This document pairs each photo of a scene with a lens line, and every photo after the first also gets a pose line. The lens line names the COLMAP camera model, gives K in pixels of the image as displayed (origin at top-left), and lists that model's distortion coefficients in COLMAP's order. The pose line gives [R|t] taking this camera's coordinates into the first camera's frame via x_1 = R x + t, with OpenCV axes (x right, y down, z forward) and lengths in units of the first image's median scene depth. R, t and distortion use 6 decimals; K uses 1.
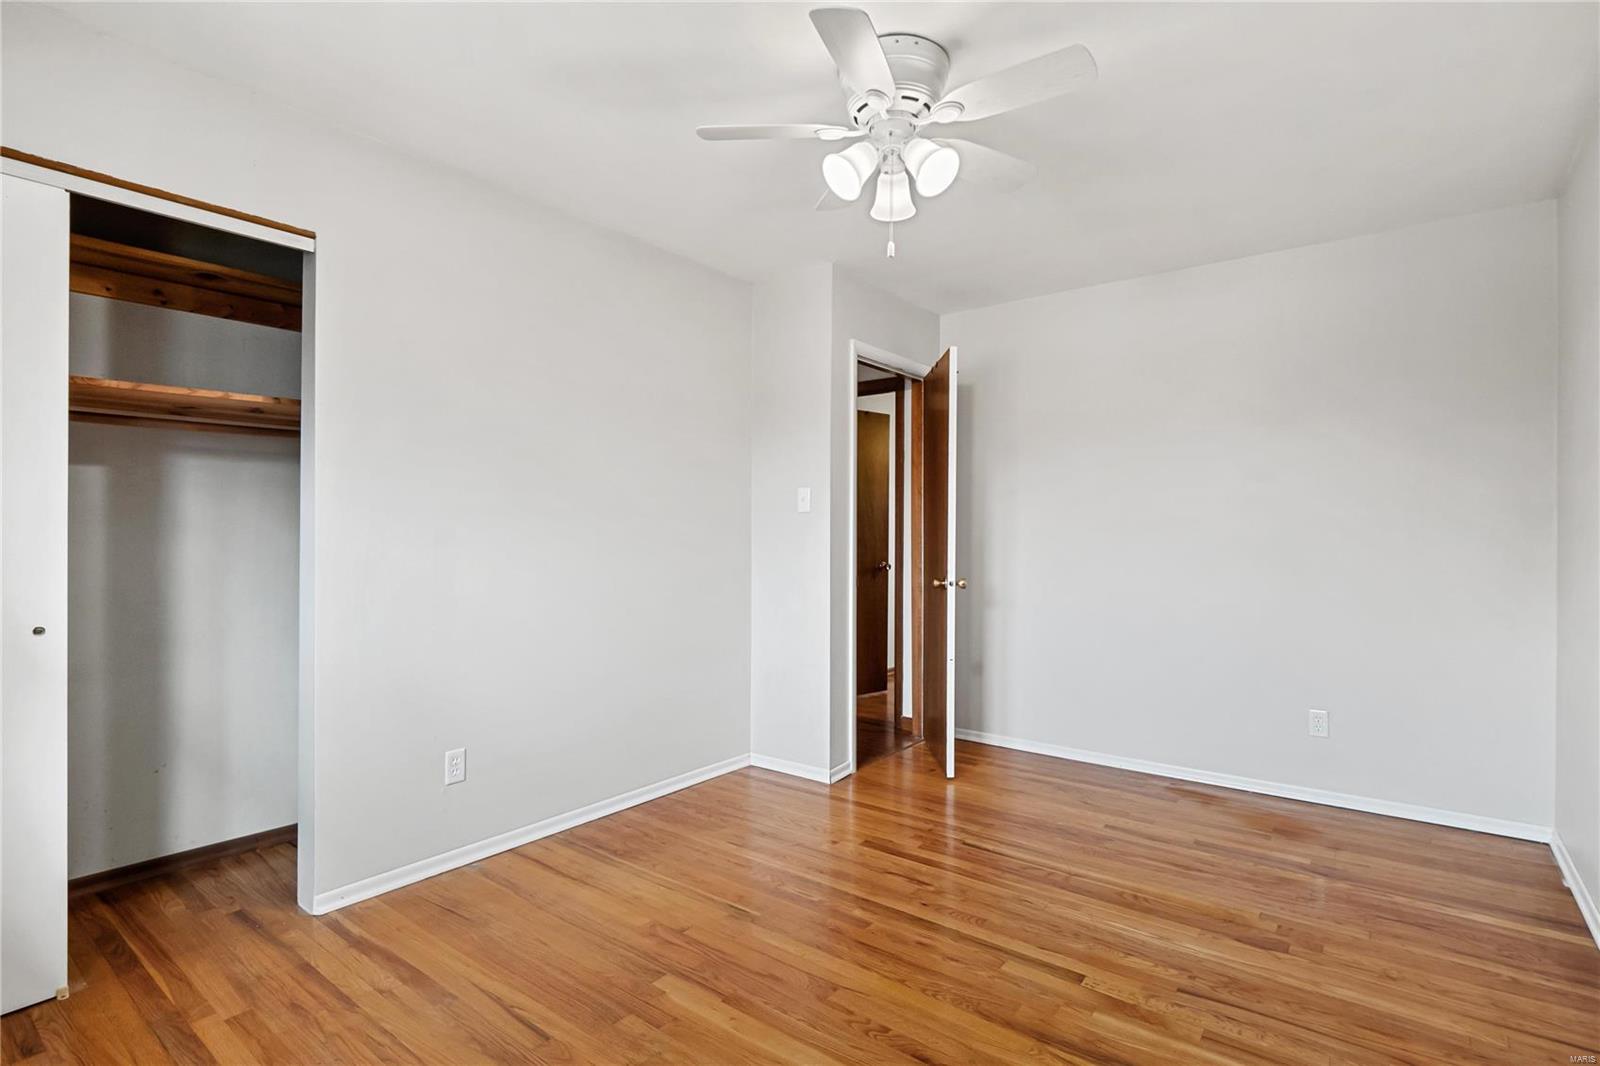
lens RADIAL K [[780.4, 0, 798.0], [0, 780.4, 527.9], [0, 0, 1]] dist [-0.003691, -0.000191]
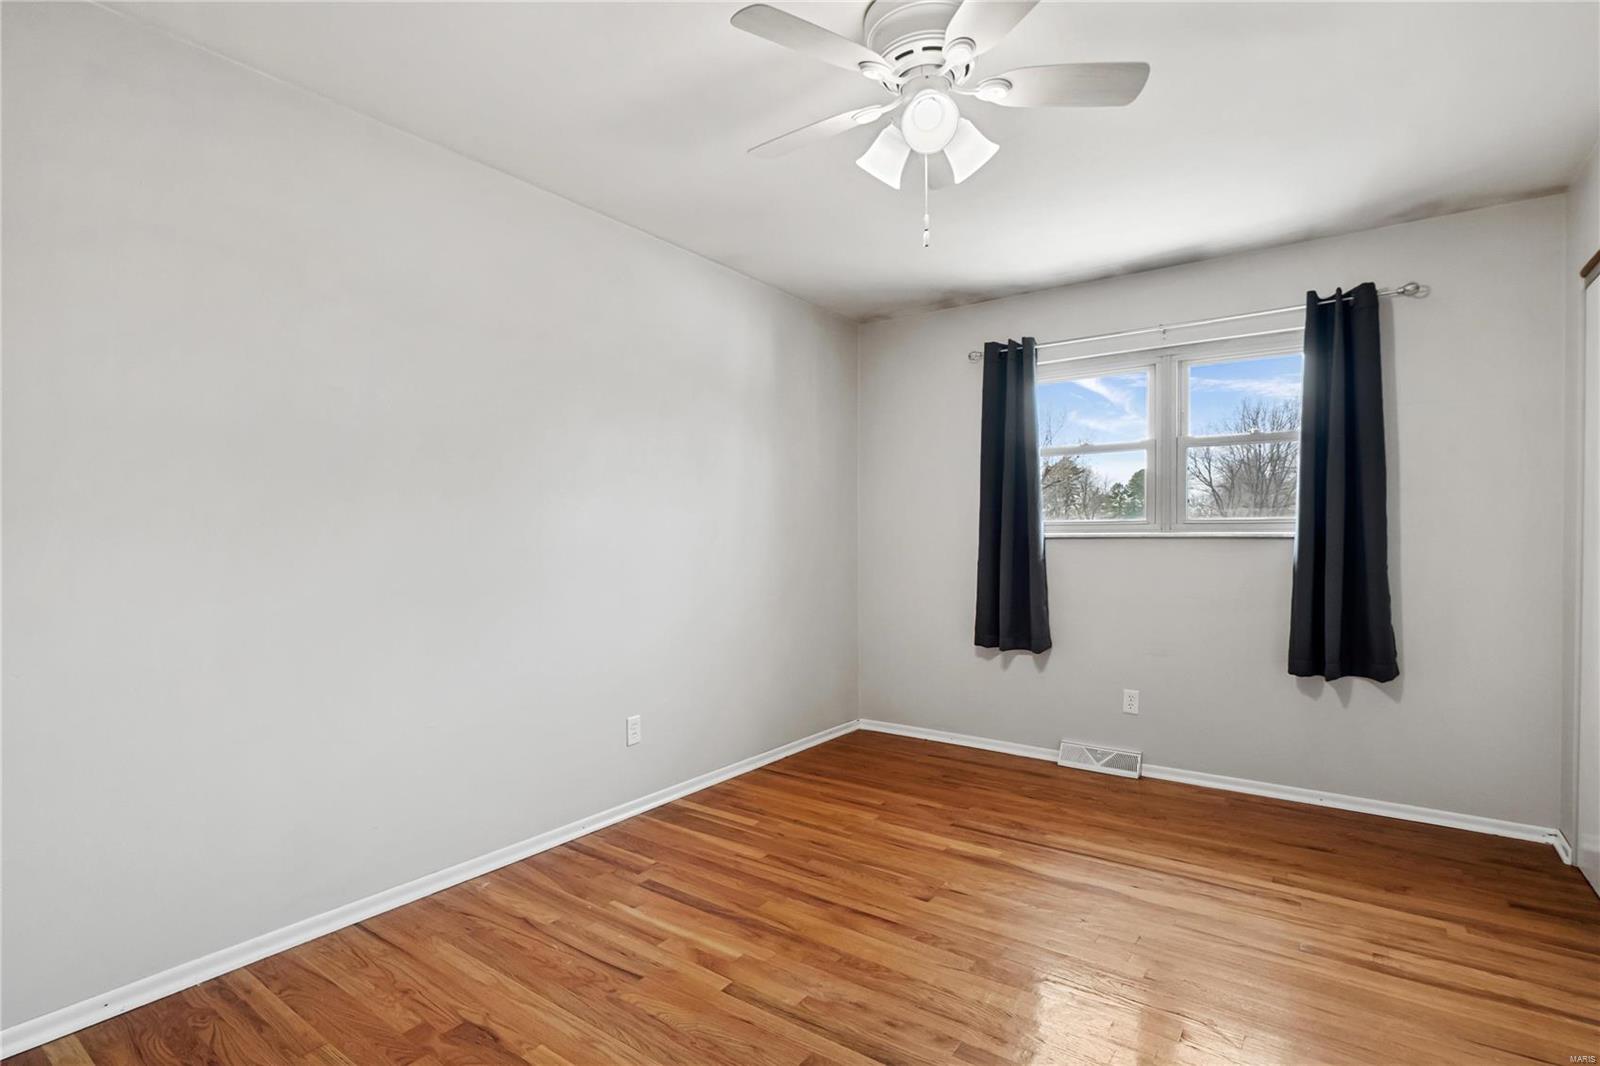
lens RADIAL K [[780.4, 0, 803.2], [0, 780.4, 531.2], [0, 0, 1]] dist [-0.003691, -0.000191]
pose [[-0.999573, -0.003924, -0.028964, 0.309498], [-0.004159, 0.999959, 0.008032, -0.007426], [0.028931, 0.008149, -0.999548, 2.057390]]
